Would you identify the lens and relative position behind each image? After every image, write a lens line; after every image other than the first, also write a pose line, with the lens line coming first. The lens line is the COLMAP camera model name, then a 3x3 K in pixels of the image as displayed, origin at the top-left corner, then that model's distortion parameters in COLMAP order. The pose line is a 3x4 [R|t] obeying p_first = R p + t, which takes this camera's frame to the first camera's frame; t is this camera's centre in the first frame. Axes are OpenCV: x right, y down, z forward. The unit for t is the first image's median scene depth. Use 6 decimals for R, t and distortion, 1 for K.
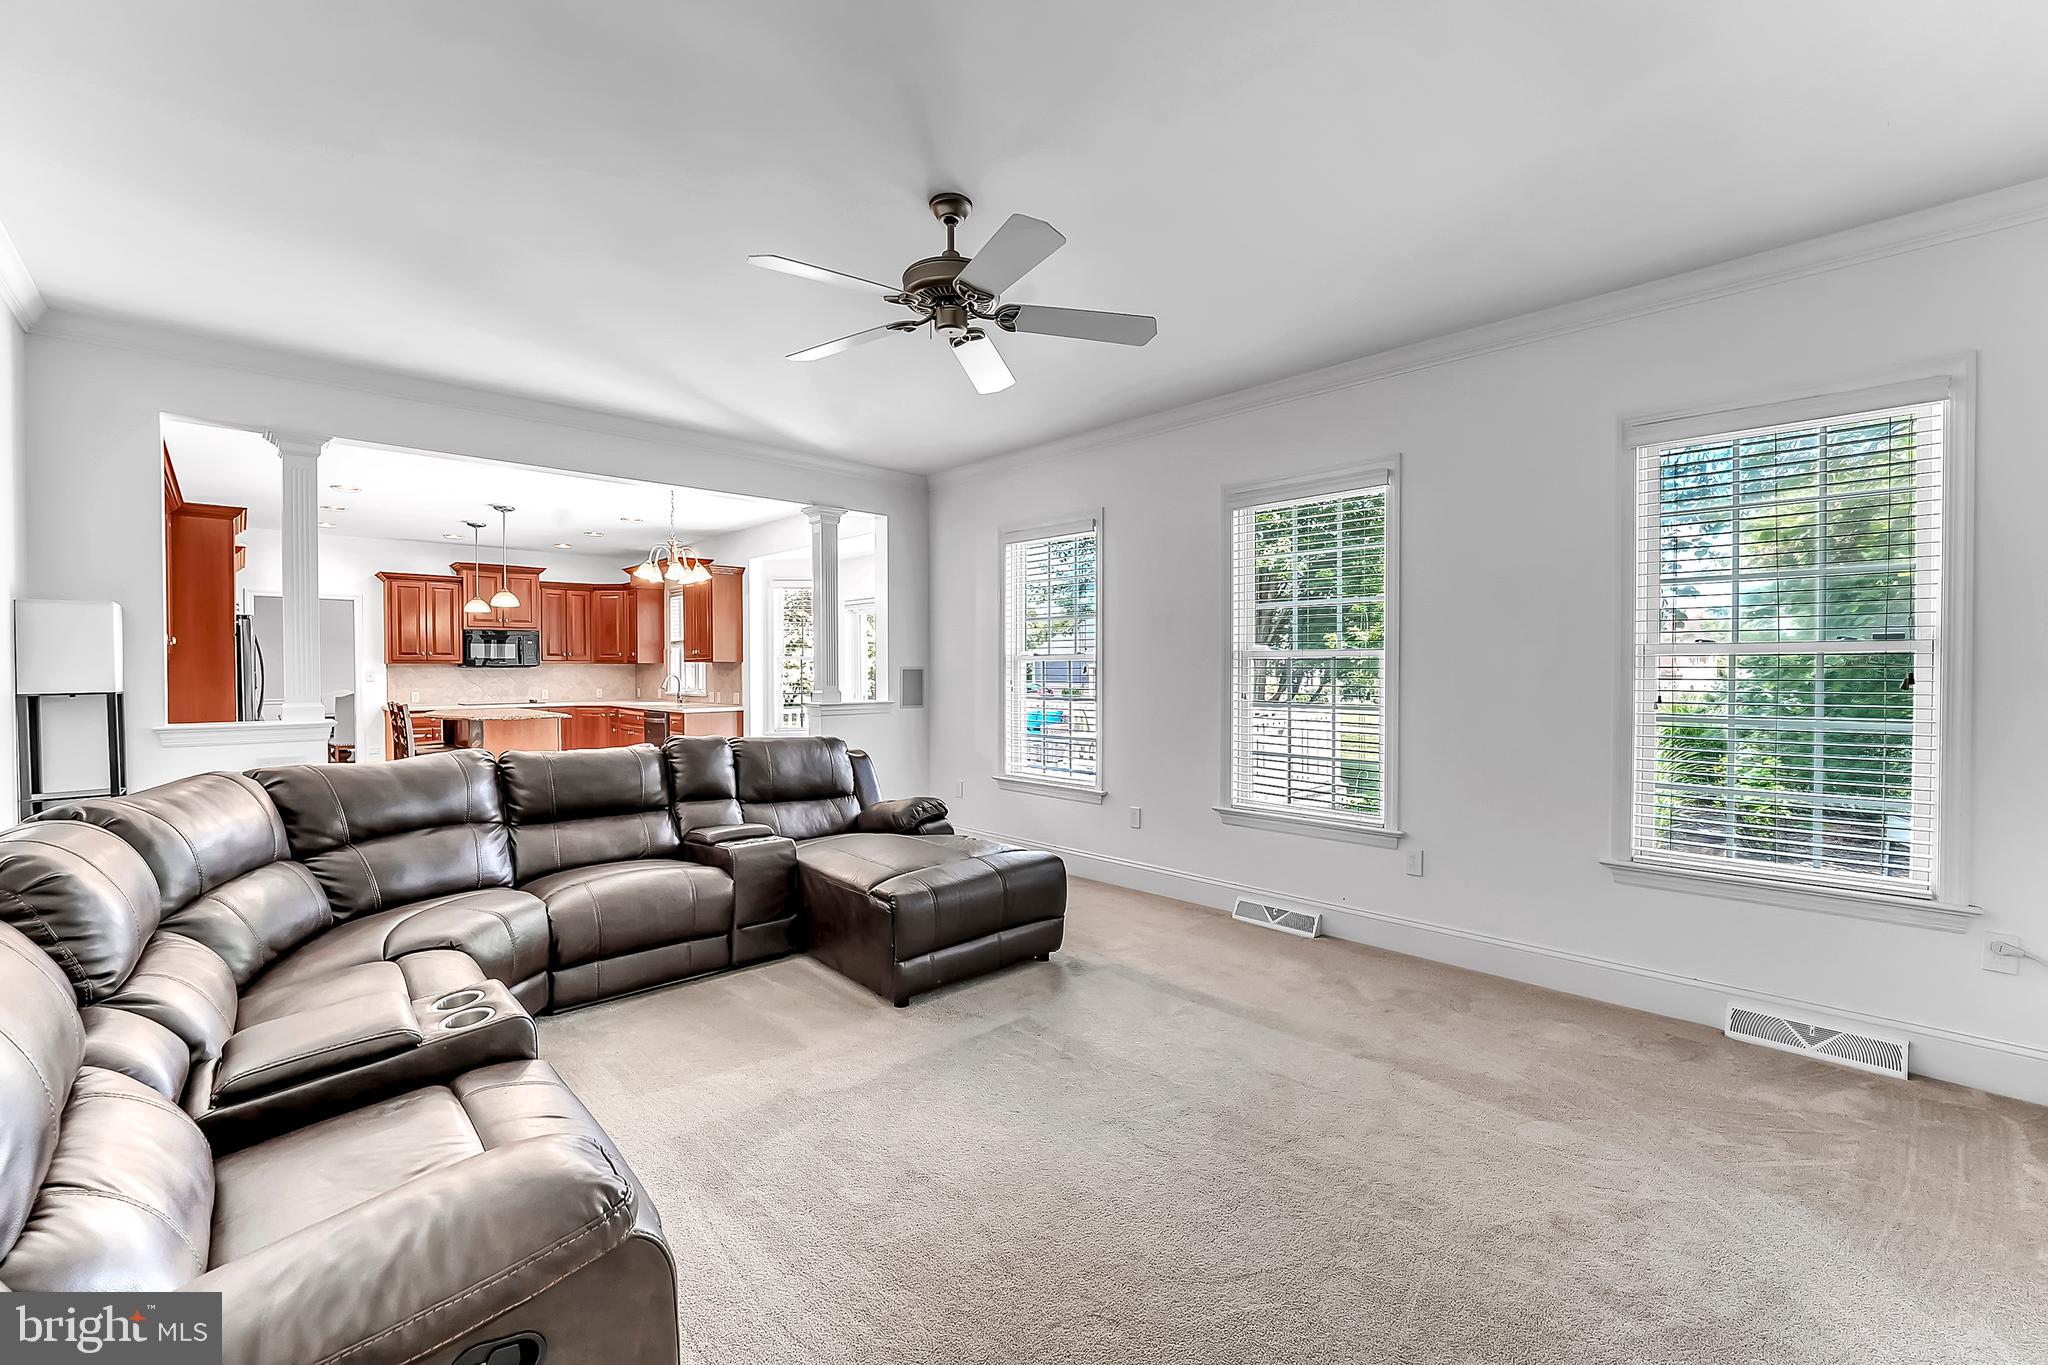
lens RADIAL K [[835.3, 0, 1018.5], [0, 835.3, 687.7], [0, 0, 1]] dist [0.000475, 0.000005]
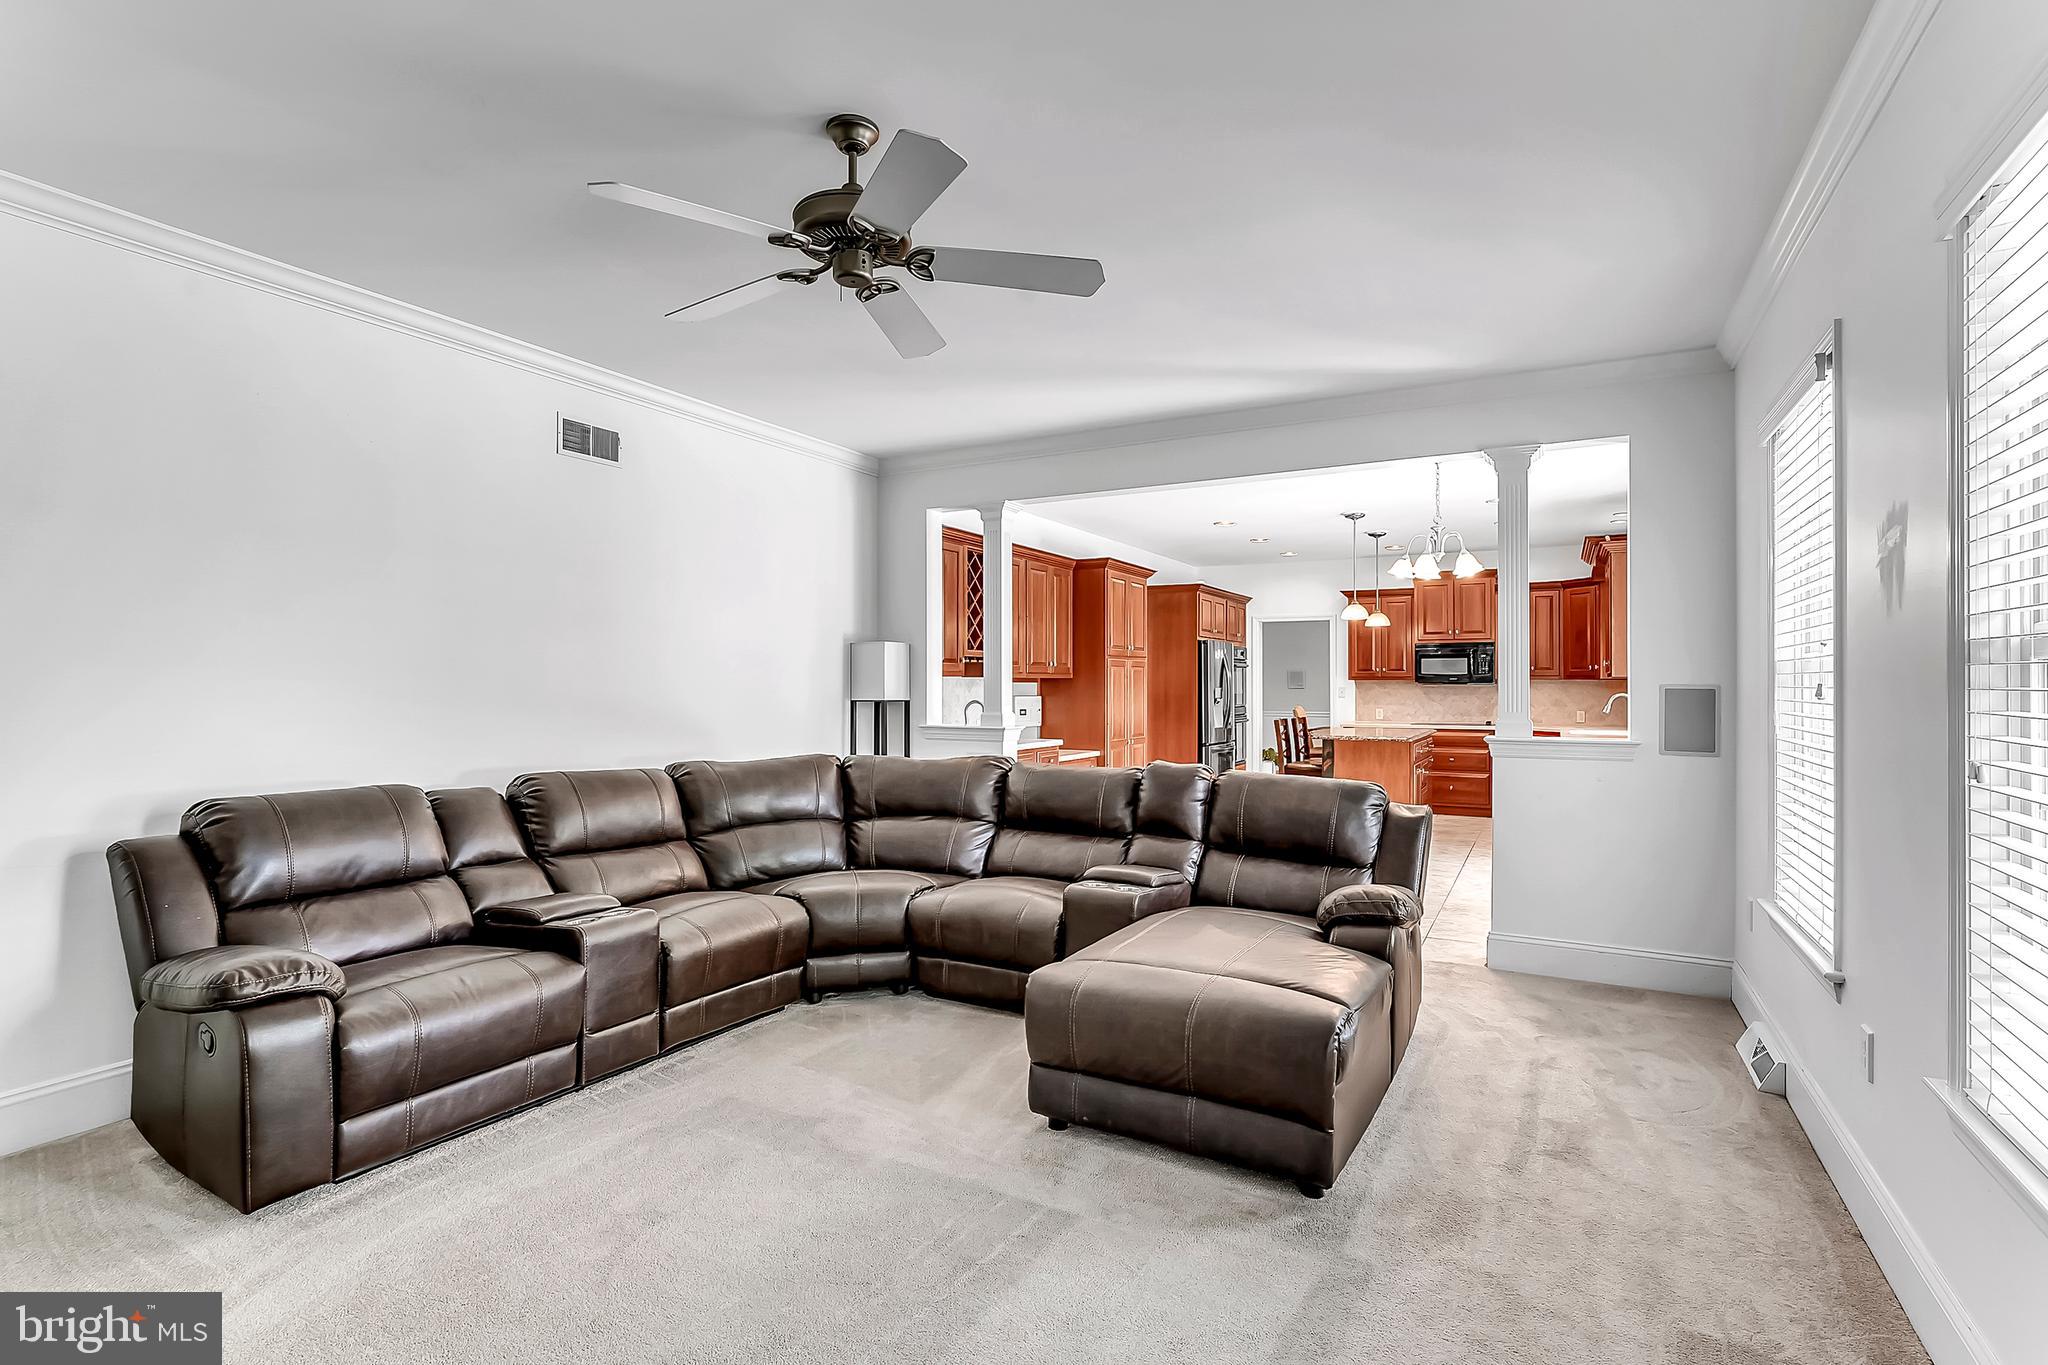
lens RADIAL K [[973.0, 0, 1016.5], [0, 973.0, 674.0], [0, 0, 1]] dist [0.002998, 0.000193]
pose [[0.294172, -0.010590, -0.955694, 0.539222], [-0.021597, 0.999610, -0.017725, -0.013411], [0.955509, 0.025854, 0.293828, 0.528553]]
